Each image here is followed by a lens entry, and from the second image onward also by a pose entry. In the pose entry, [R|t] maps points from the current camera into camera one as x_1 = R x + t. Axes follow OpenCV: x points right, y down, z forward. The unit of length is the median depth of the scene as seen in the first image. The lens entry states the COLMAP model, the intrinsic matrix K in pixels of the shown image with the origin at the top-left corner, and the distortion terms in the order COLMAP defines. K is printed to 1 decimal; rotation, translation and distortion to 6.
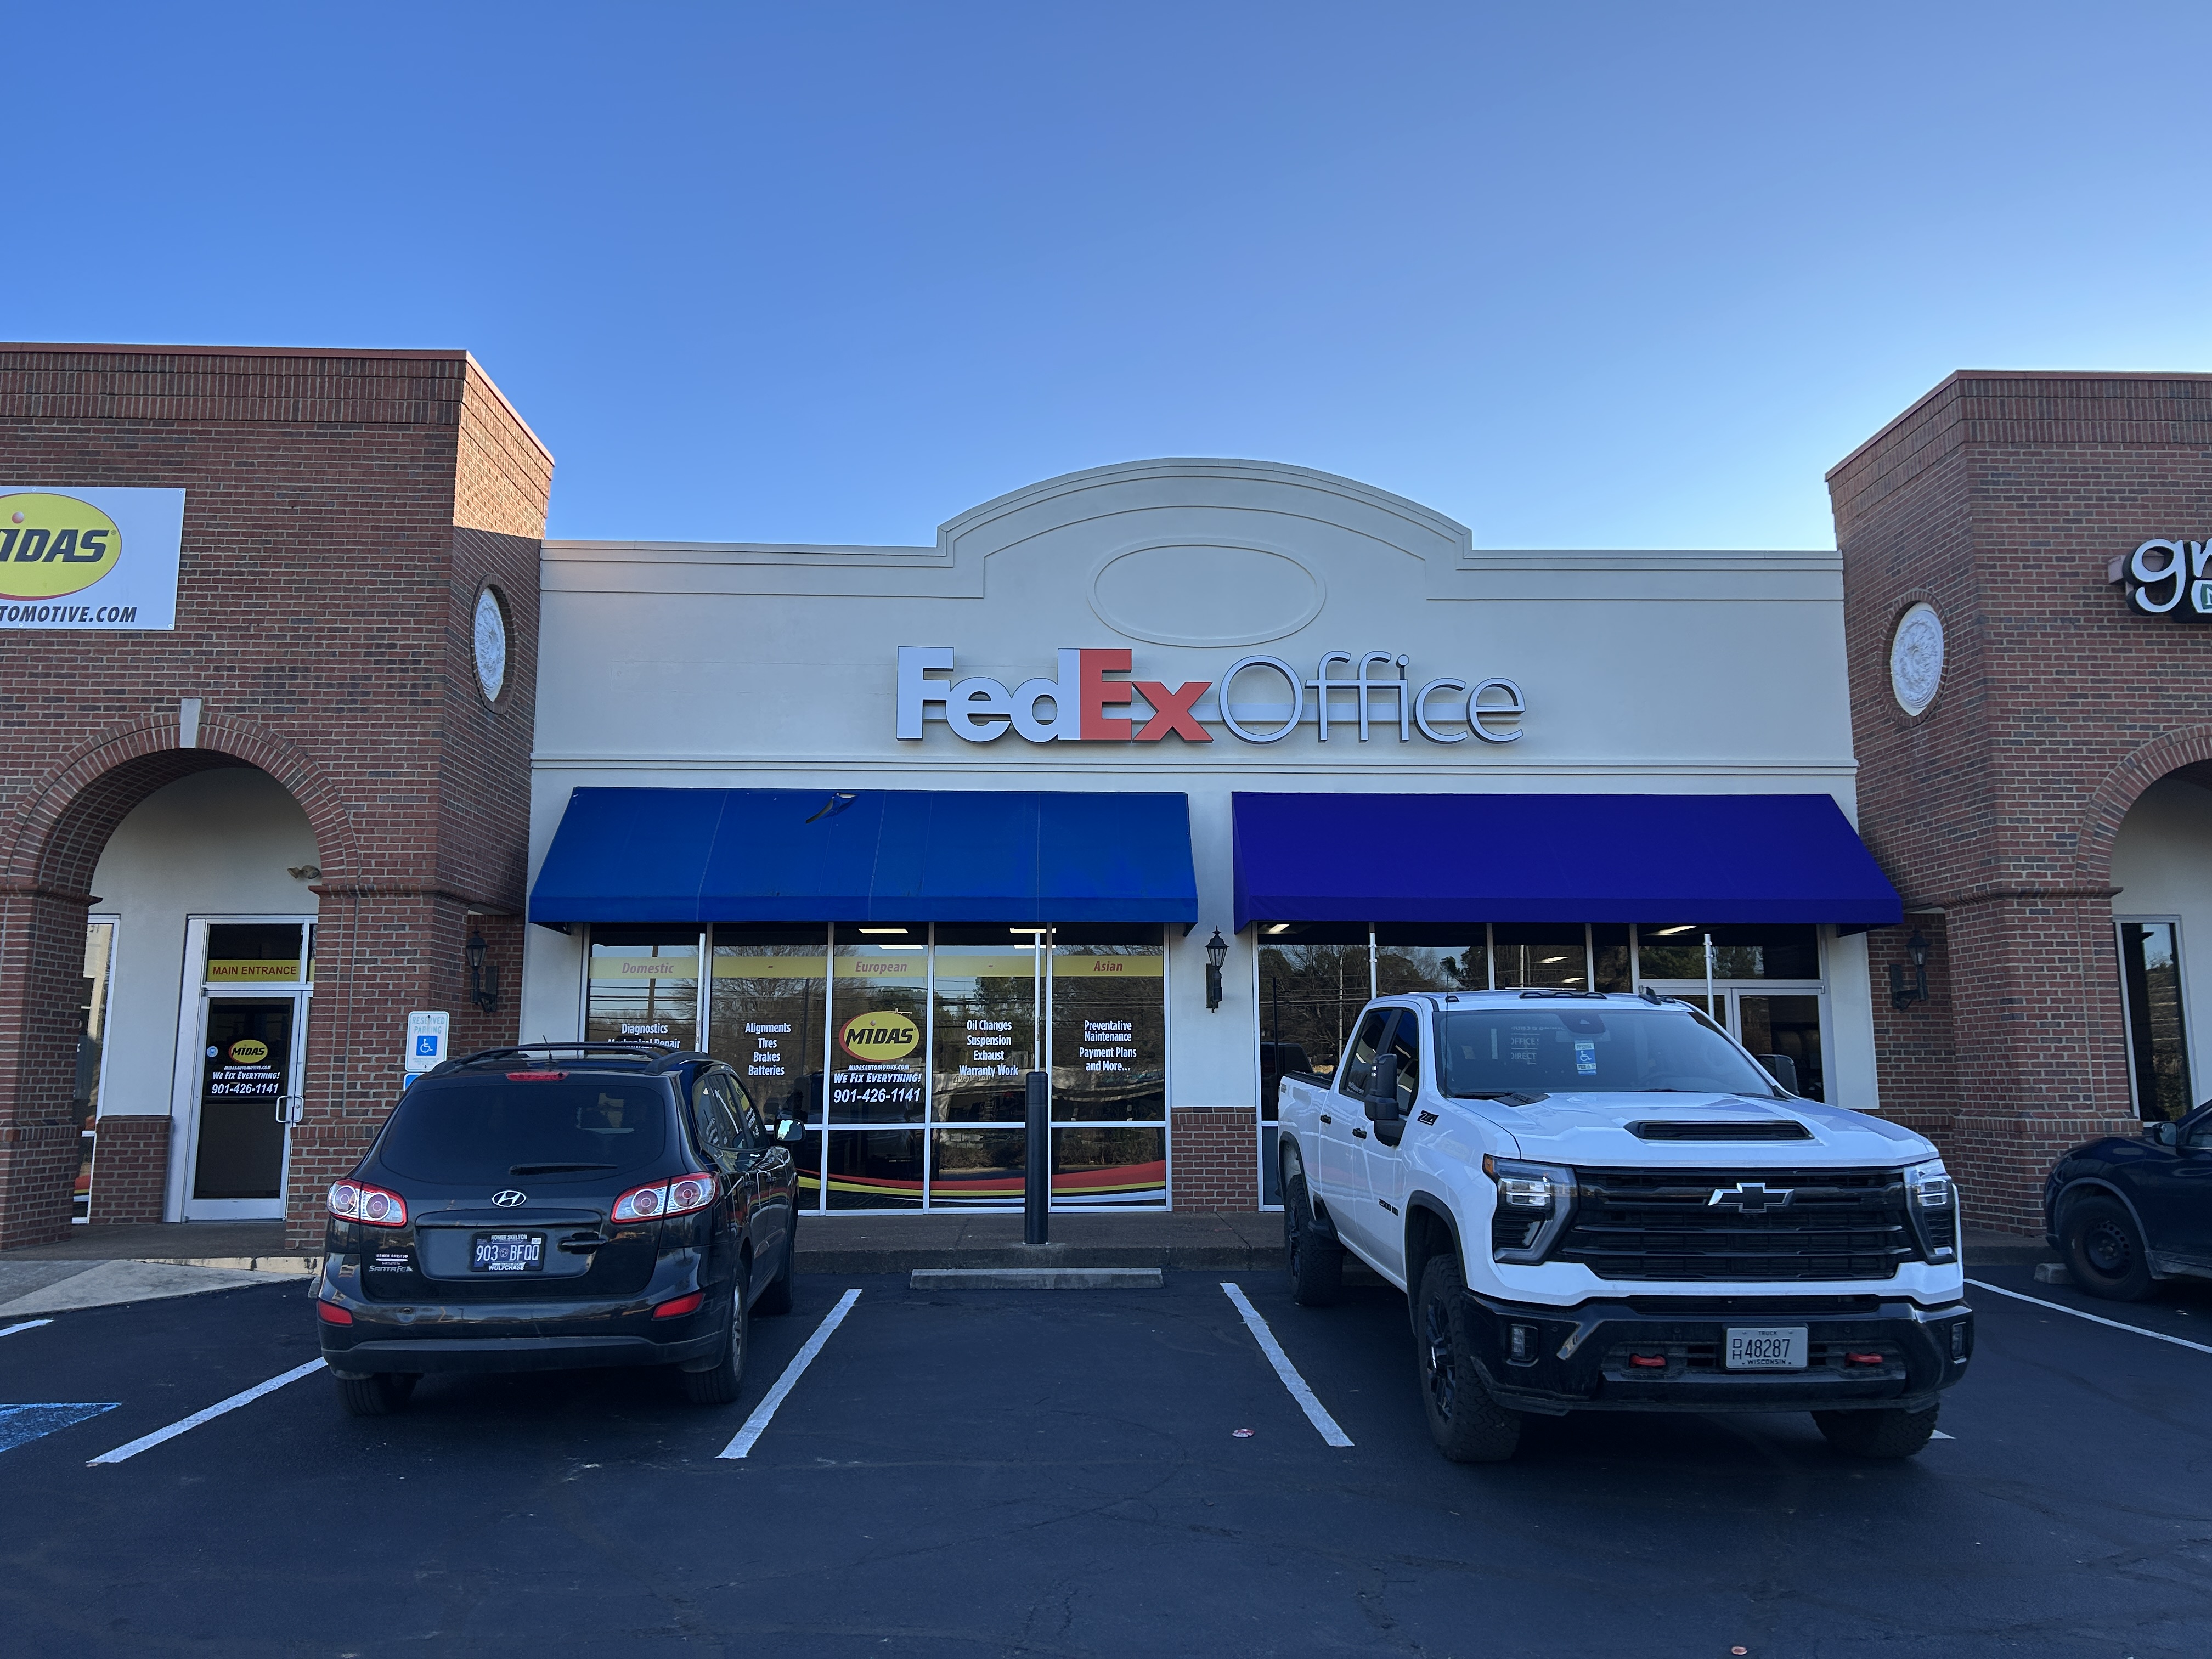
lens RADIAL K [[1633.6, 0, 1115.0], [0, 1633.6, 842.5], [0, 0, 1]] dist [0.006467, -0.003067]
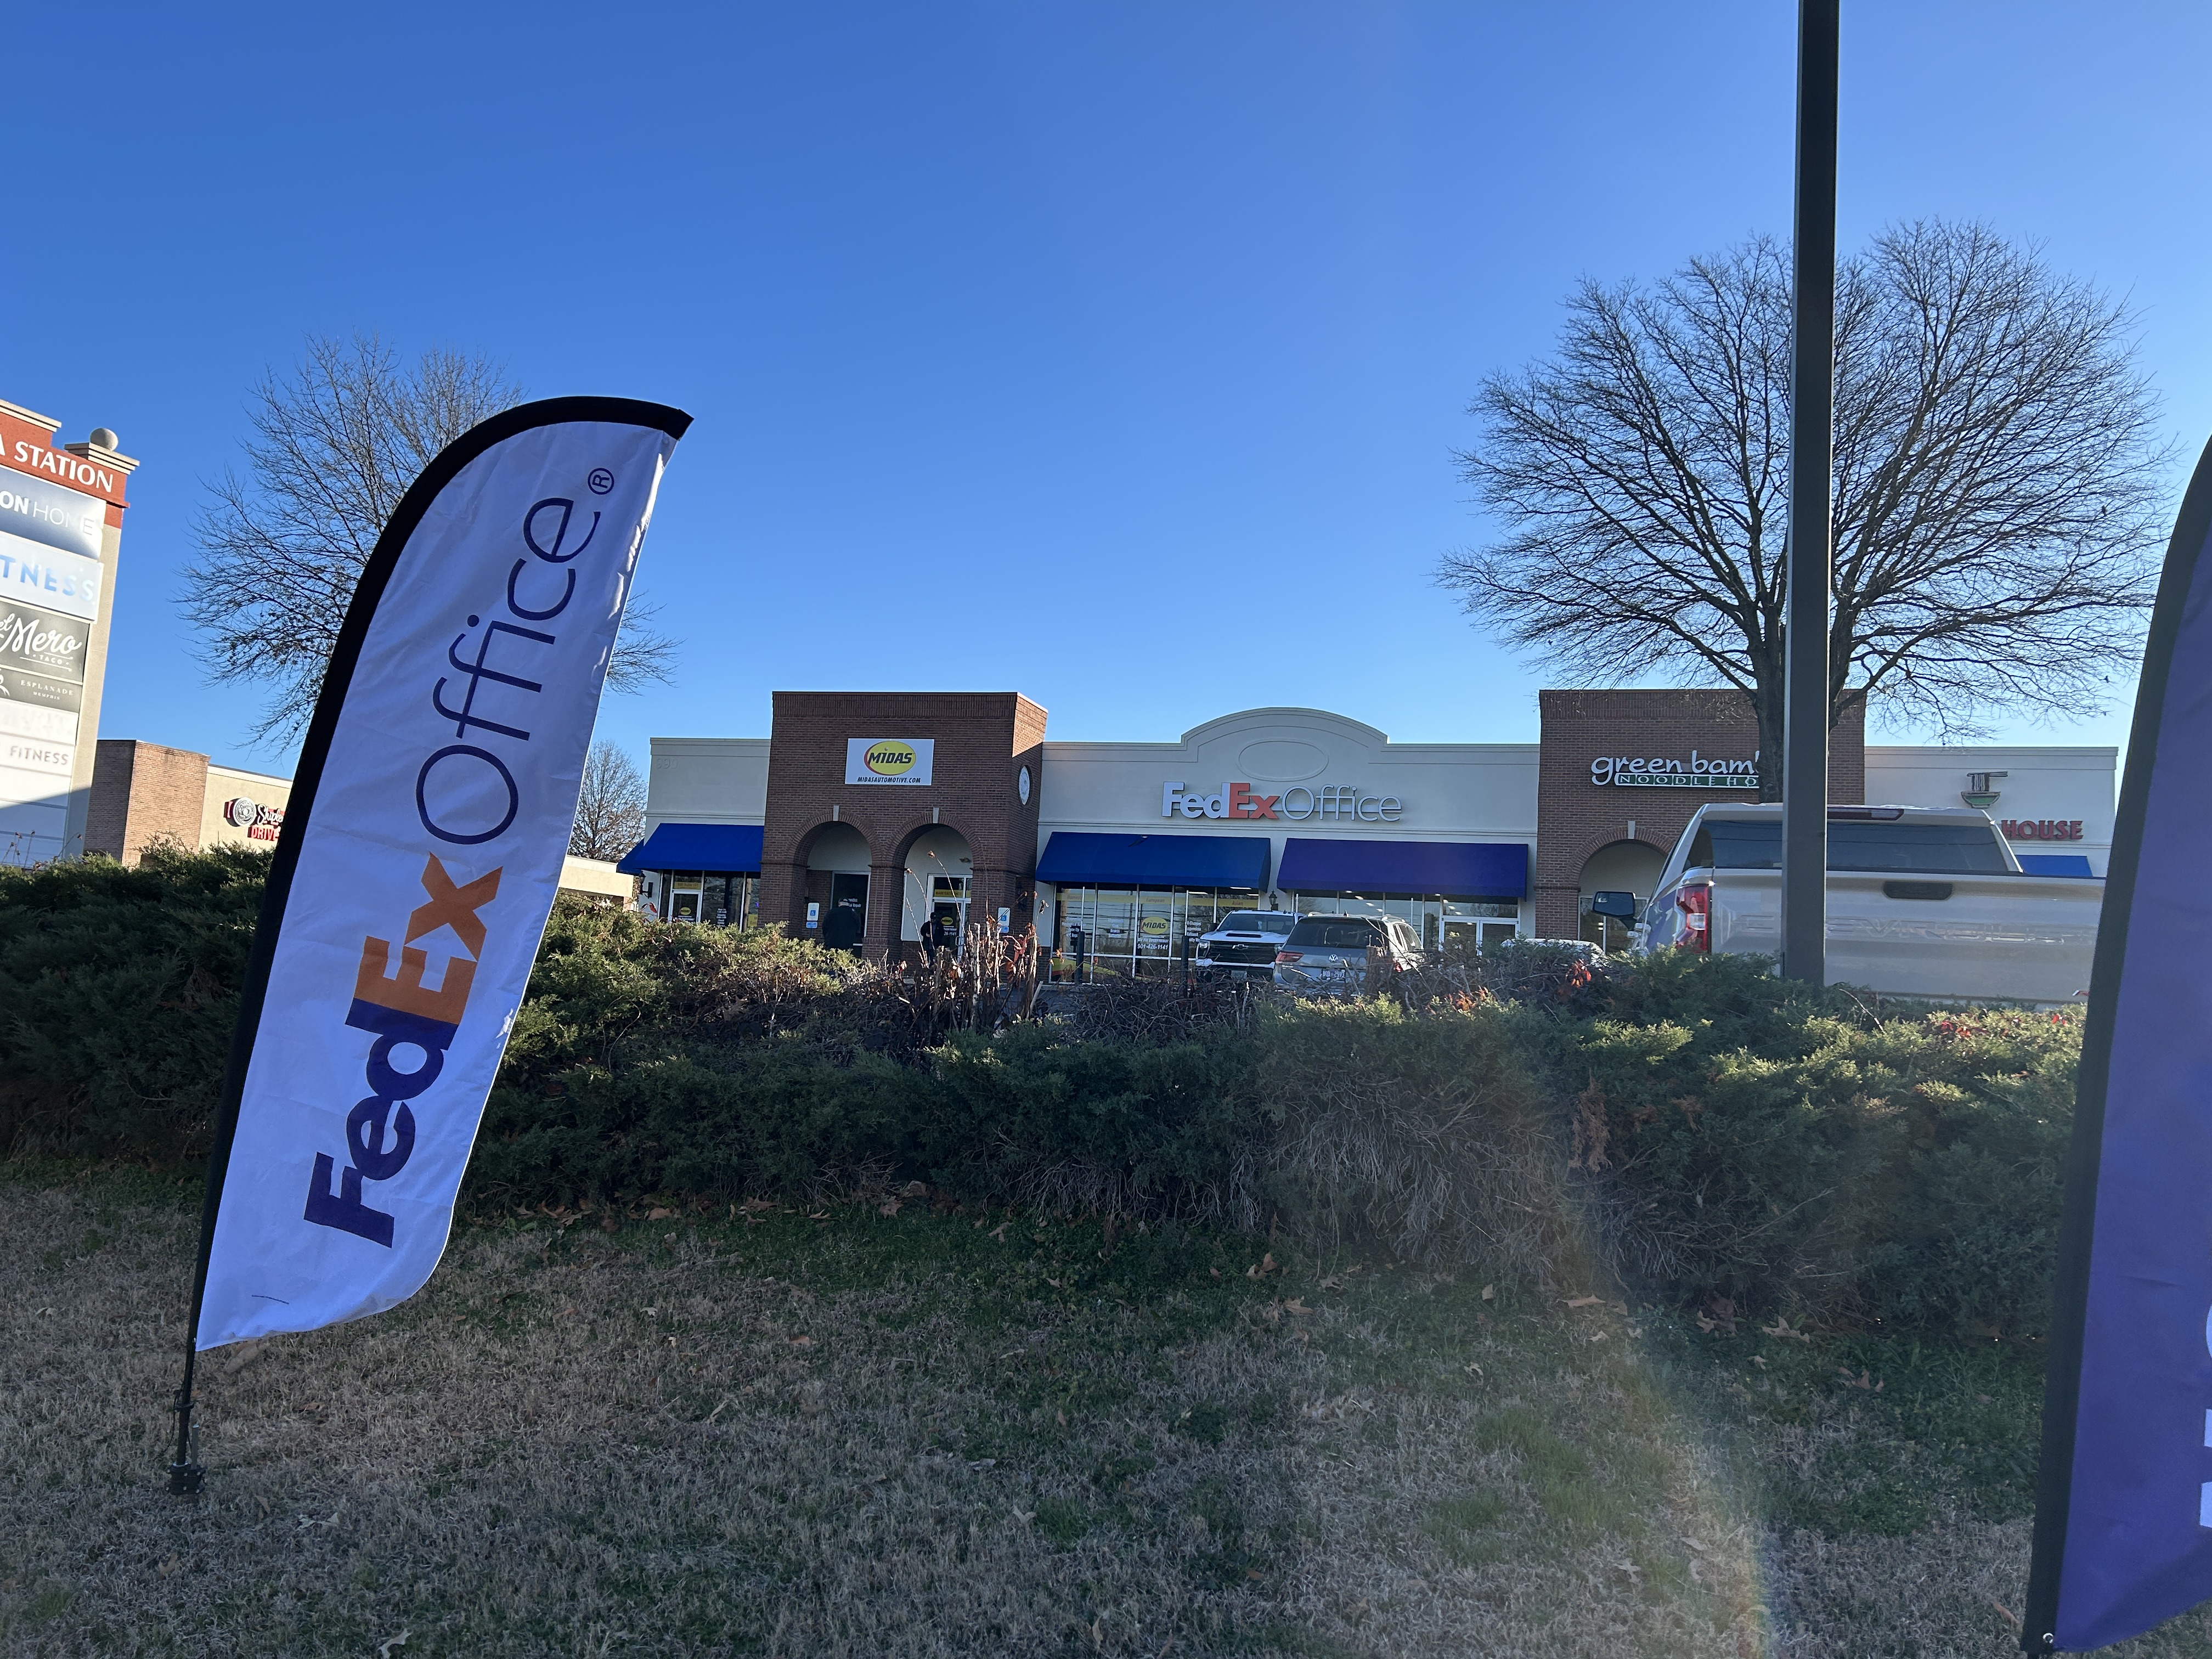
lens RADIAL K [[1633.6, 0, 1106.5], [0, 1633.6, 824.7], [0, 0, 1]] dist [0.006467, -0.003067]
pose [[0.947465, 0.020945, -0.319172, 0.649343], [-0.012169, 0.999492, 0.029466, -0.128968], [0.319627, -0.024034, 0.947238, -1.617415]]
